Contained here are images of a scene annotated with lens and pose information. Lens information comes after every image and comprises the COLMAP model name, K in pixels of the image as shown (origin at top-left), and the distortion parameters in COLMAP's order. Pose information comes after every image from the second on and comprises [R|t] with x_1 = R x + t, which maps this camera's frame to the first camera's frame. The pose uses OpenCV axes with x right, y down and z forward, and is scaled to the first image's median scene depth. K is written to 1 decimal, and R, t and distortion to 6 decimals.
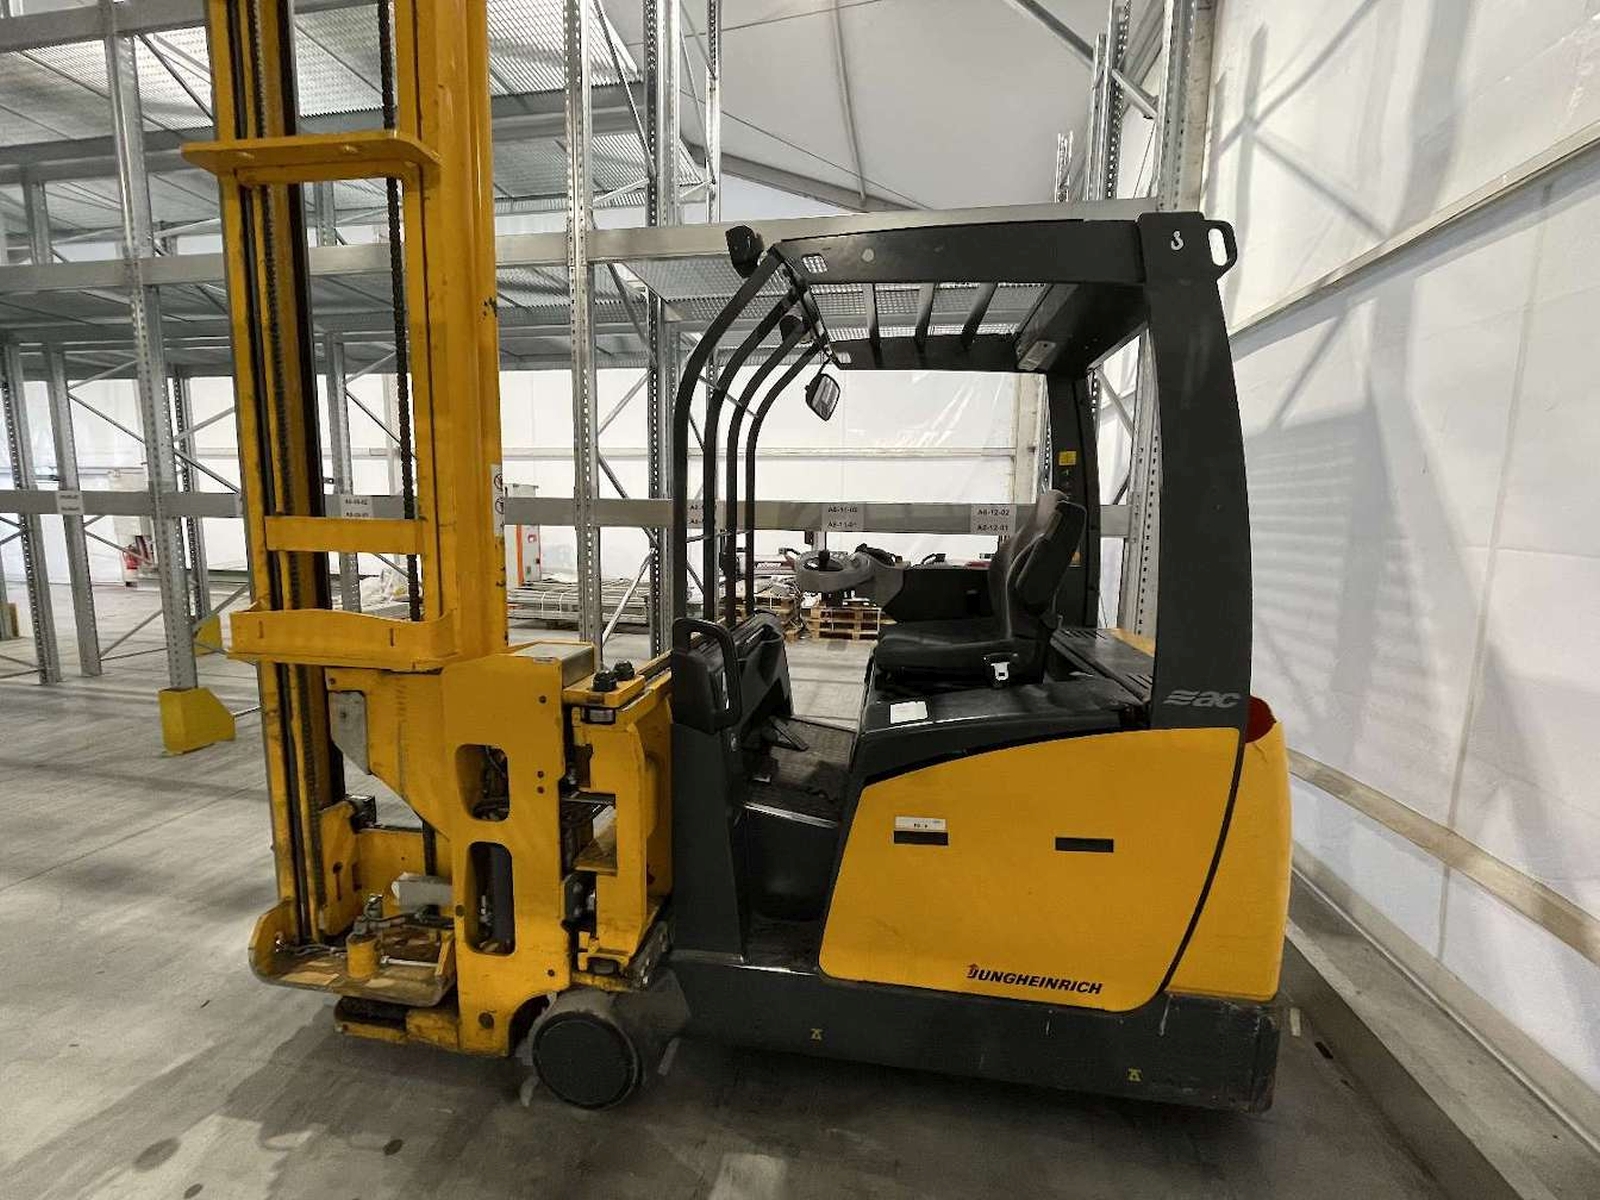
lens RADIAL K [[645.8, 0, 799.7], [0, 645.8, 598.1], [0, 0, 1]] dist [-0.003598, 0.000108]
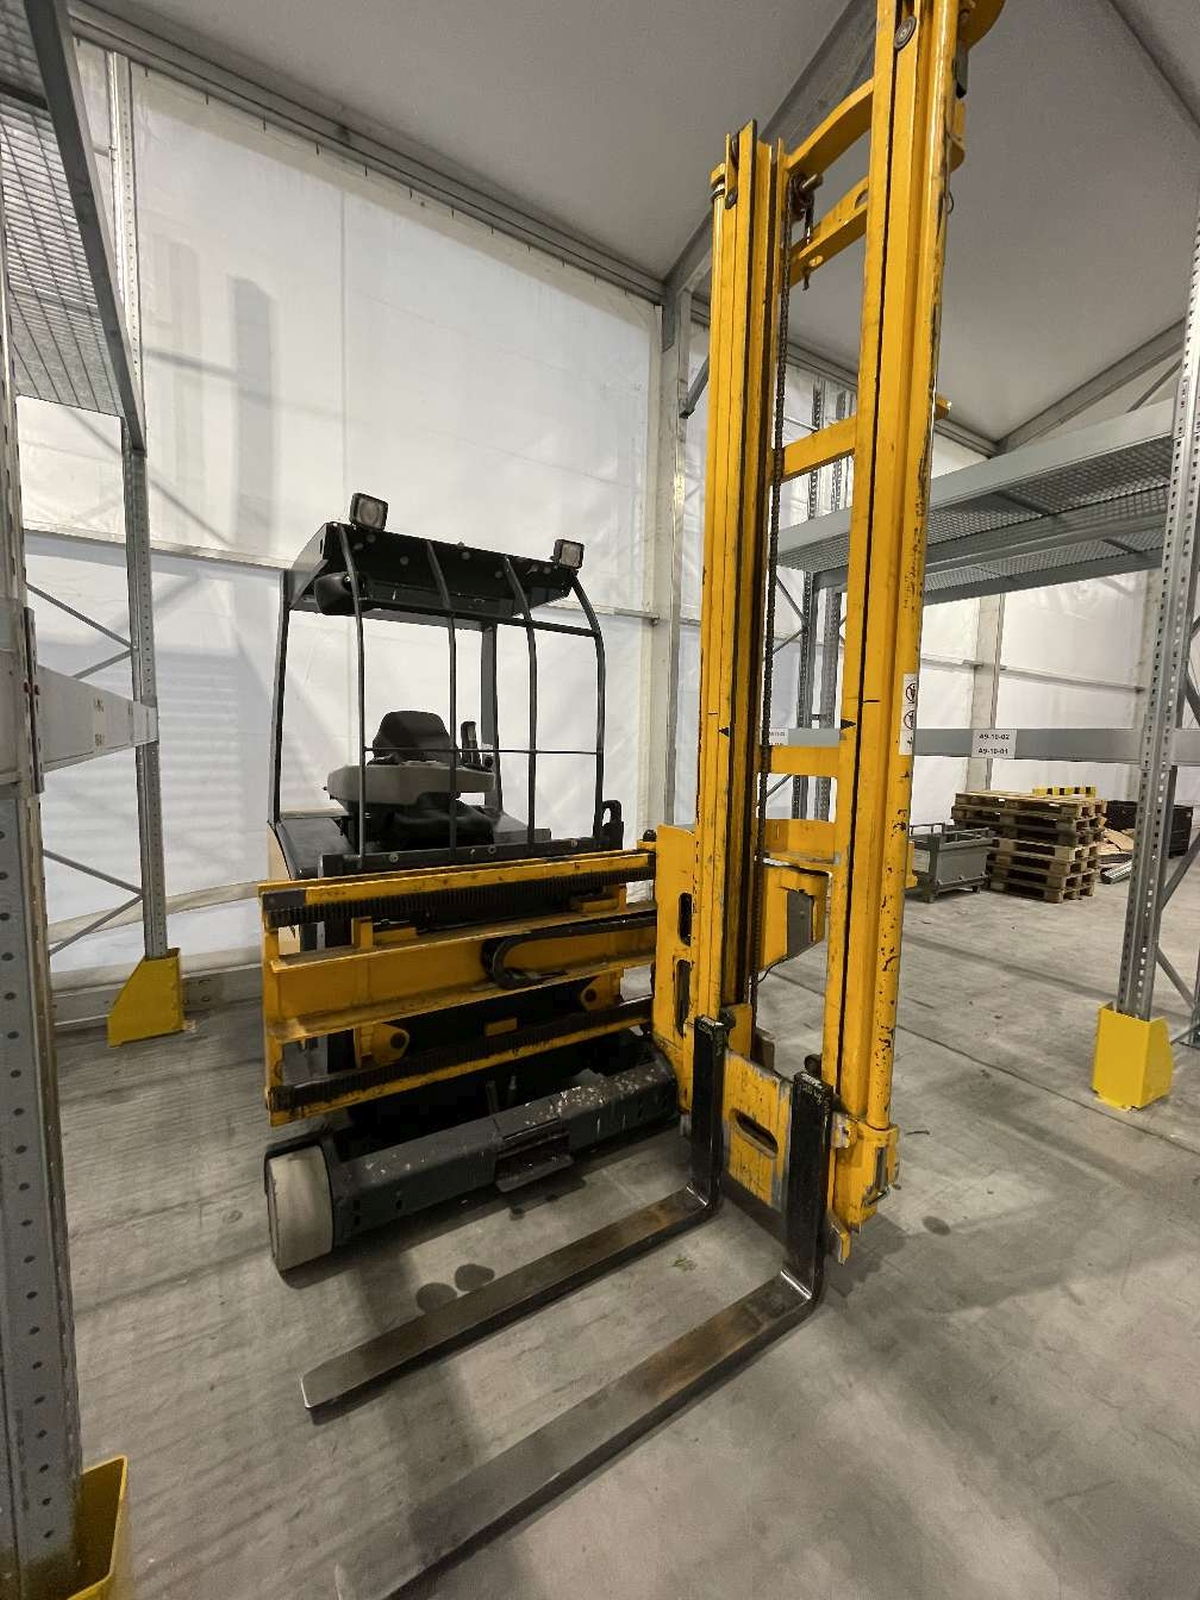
lens RADIAL K [[645.8, 0, 600.0], [0, 645.8, 800.0], [0, 0, 1]] dist [-0.003598, 0.000108]
pose [[-0.656993, -0.107994, 0.746122, -1.233053], [0.060709, 0.978894, 0.195142, -0.262867], [-0.751448, 0.173503, -0.636571, 1.900403]]
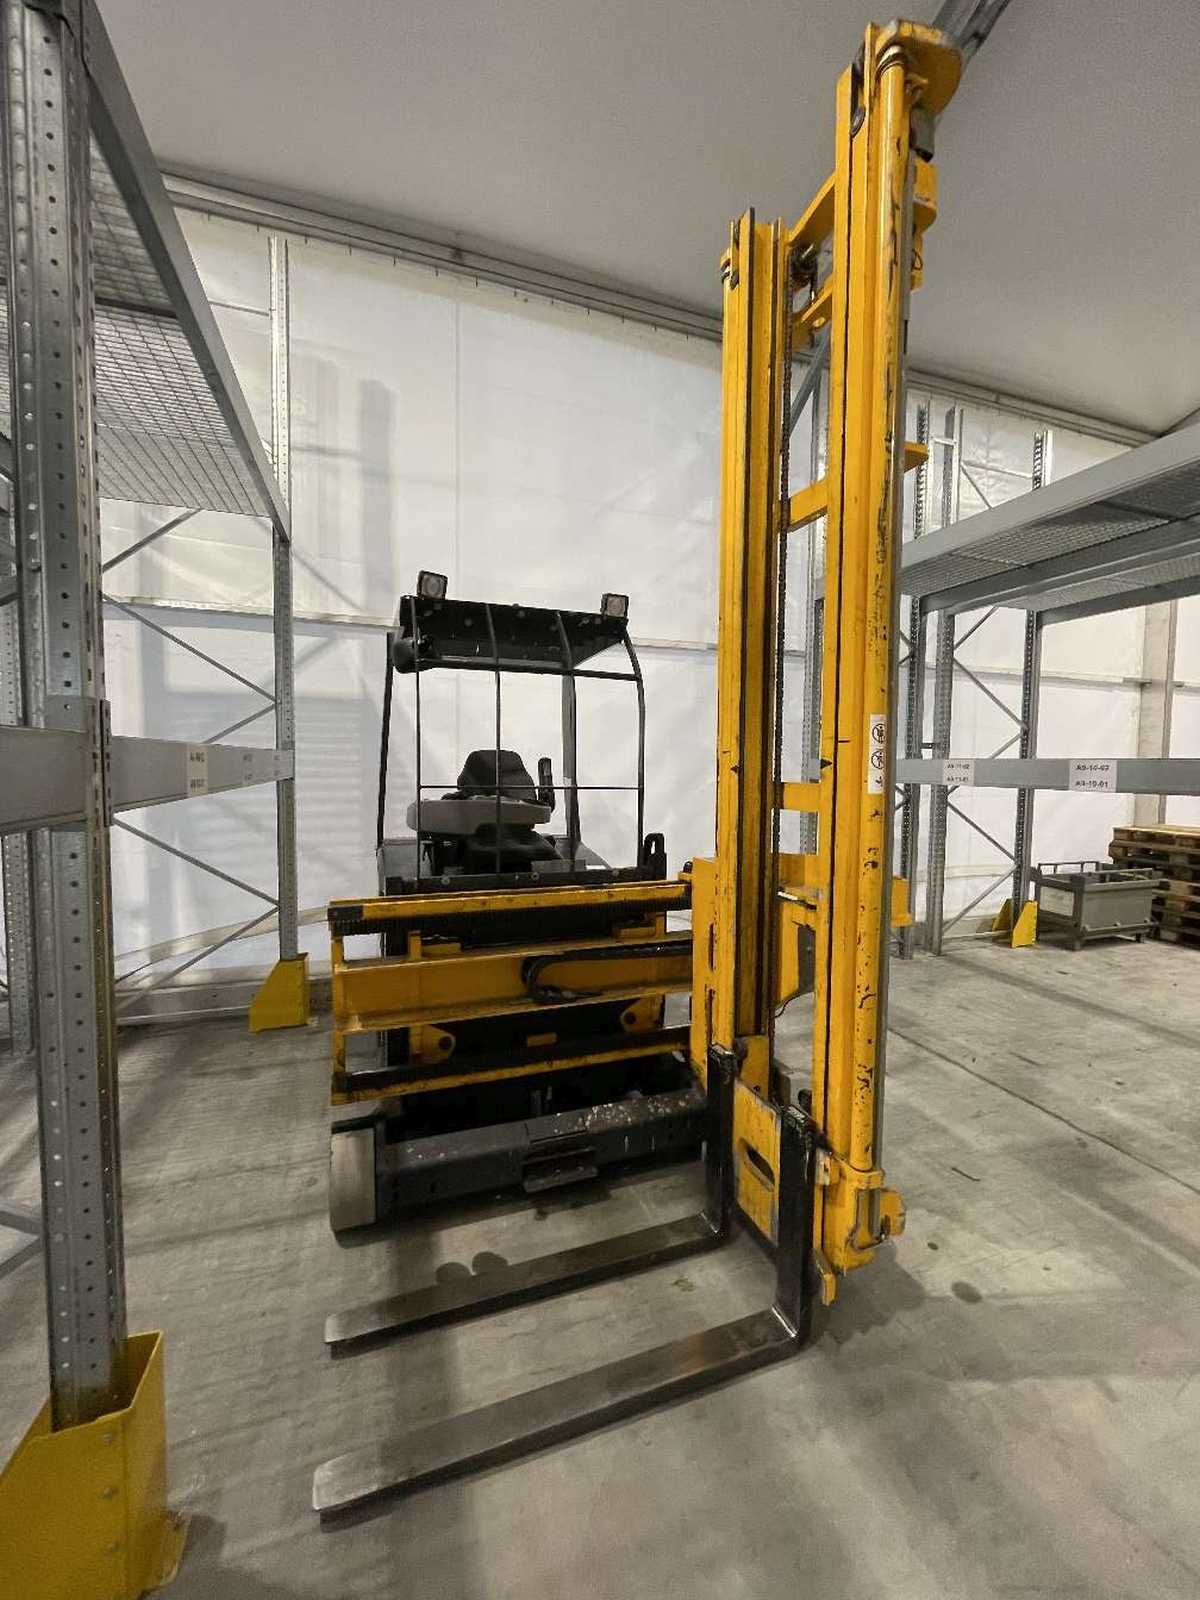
lens RADIAL K [[645.8, 0, 600.0], [0, 645.8, 800.0], [0, 0, 1]] dist [-0.003598, 0.000108]
pose [[-0.473426, -0.076438, 0.877511, -1.444440], [0.091076, 0.986640, 0.135081, -0.272865], [-0.876113, 0.143871, -0.460139, 1.764241]]
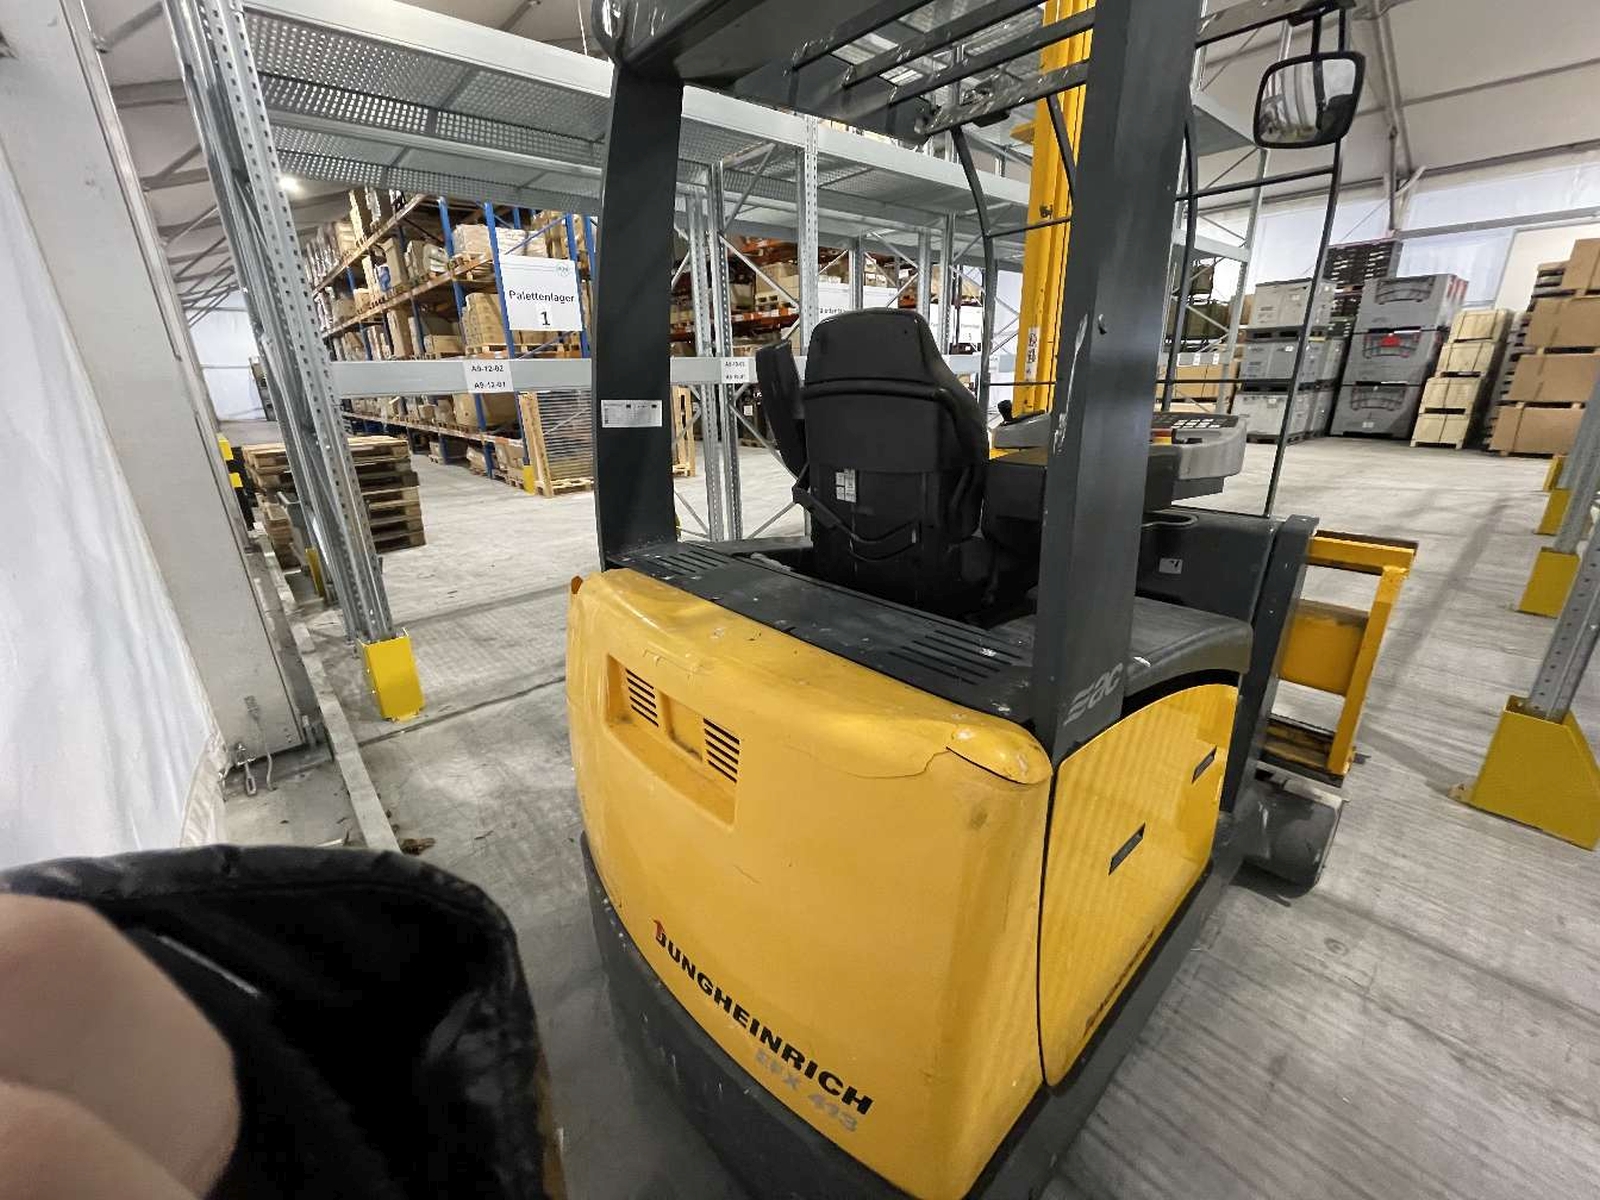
lens RADIAL K [[645.8, 0, 799.7], [0, 645.8, 598.1], [0, 0, 1]] dist [-0.003598, 0.000108]
pose [[-0.633914, 0.253411, -0.730709, 1.075668], [-0.085590, 0.916007, 0.391925, -0.169088], [0.768653, 0.310988, -0.558981, 1.543284]]
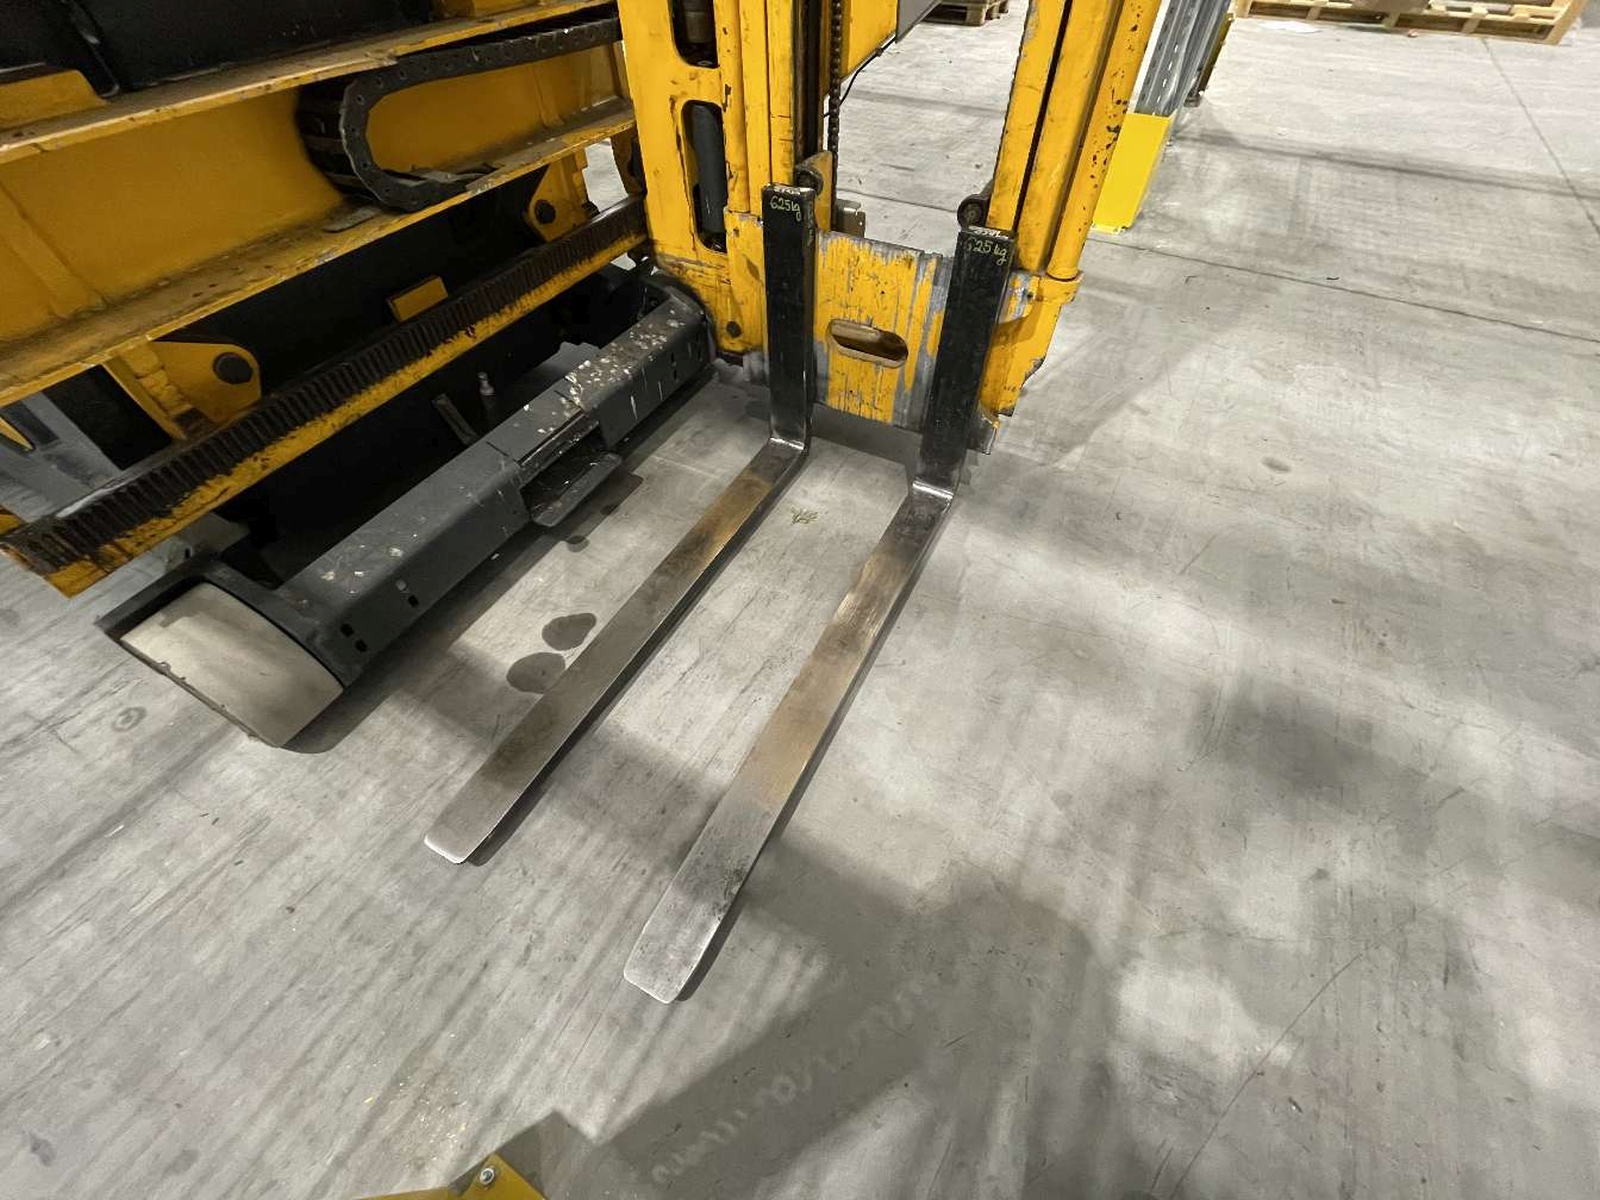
lens RADIAL K [[645.8, 0, 799.7], [0, 645.8, 598.1], [0, 0, 1]] dist [-0.003598, 0.000108]
pose [[-0.943354, -0.269160, 0.194002, -0.816456], [0.020982, 0.535150, 0.844497, 0.002340], [-0.331125, 0.800730, -0.499188, 1.793486]]
